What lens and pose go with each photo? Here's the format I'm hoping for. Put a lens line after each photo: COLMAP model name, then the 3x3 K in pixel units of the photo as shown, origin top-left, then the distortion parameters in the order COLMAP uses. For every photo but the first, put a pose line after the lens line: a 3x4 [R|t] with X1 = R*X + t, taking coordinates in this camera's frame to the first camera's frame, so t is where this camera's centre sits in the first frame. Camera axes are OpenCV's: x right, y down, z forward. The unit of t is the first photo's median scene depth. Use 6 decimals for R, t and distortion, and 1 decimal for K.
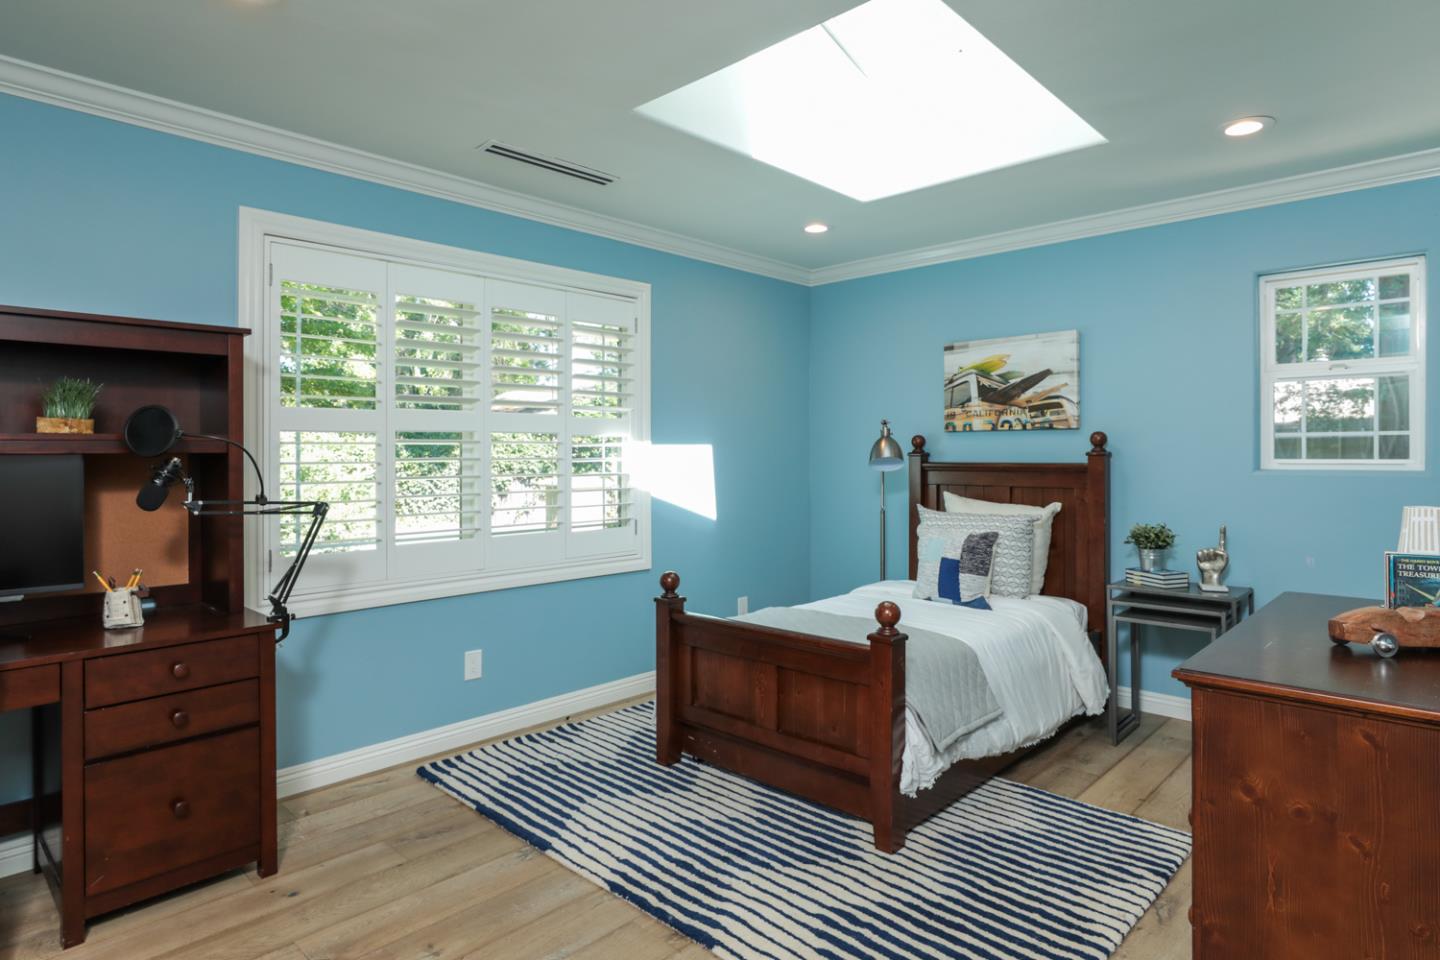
lens RADIAL K [[800.3, 0, 720.6], [0, 800.3, 447.9], [0, 0, 1]] dist [-0.021804, 0.001102]
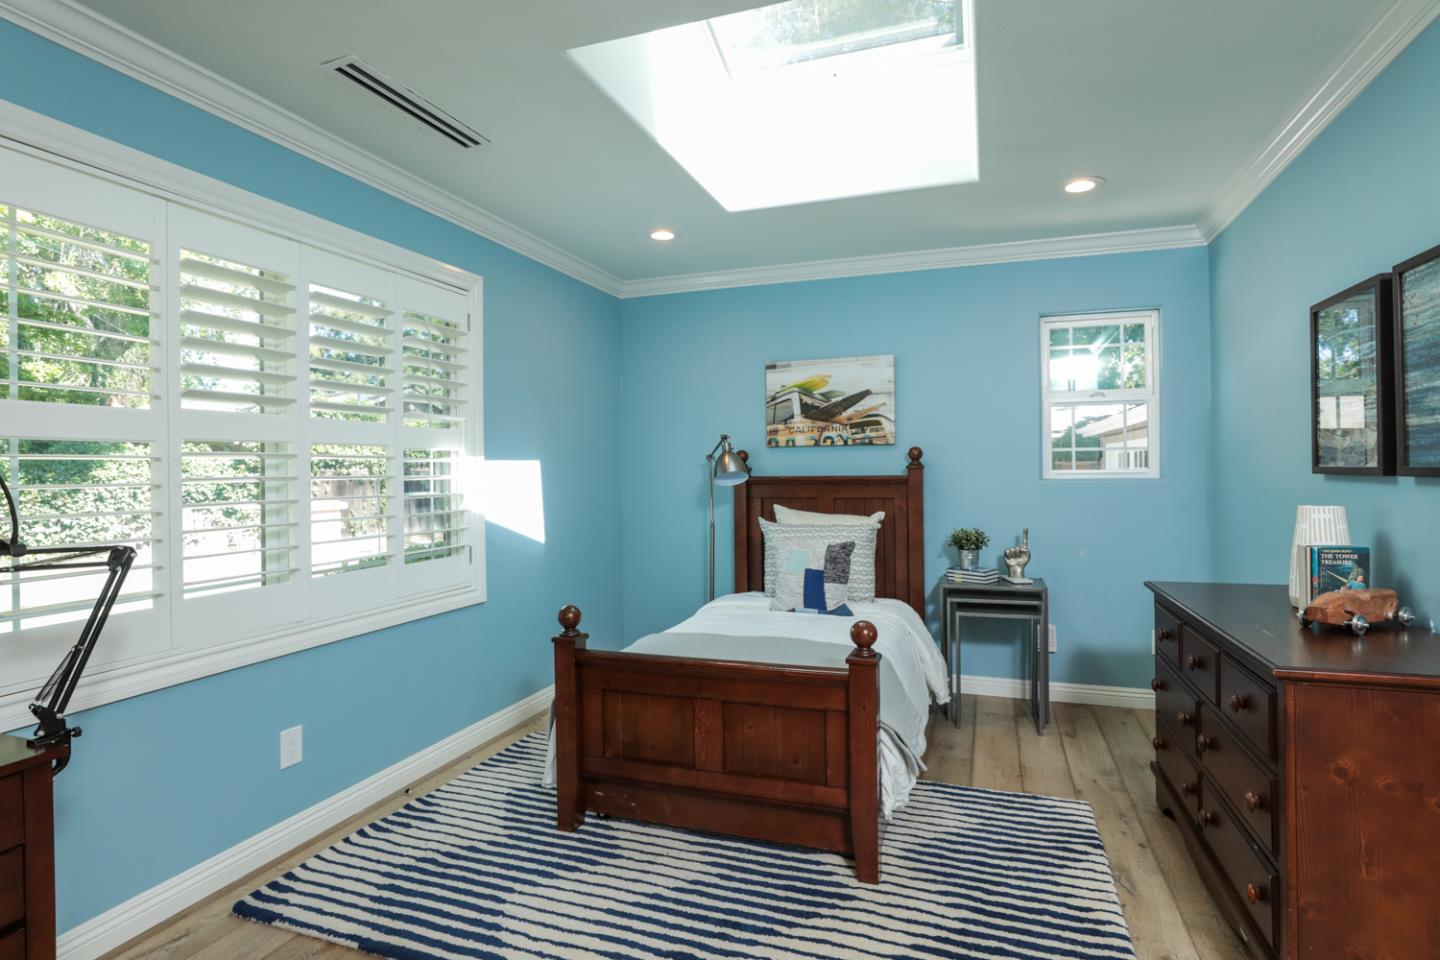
lens RADIAL K [[742.9, 0, 743.8], [0, 742.9, 468.2], [0, 0, 1]] dist [-0.032756, 0.012618]
pose [[0.910844, -0.007107, 0.412689, -0.228298], [0.005575, 0.999972, 0.004917, 0.003882], [-0.412713, -0.002178, 0.910859, 0.202970]]
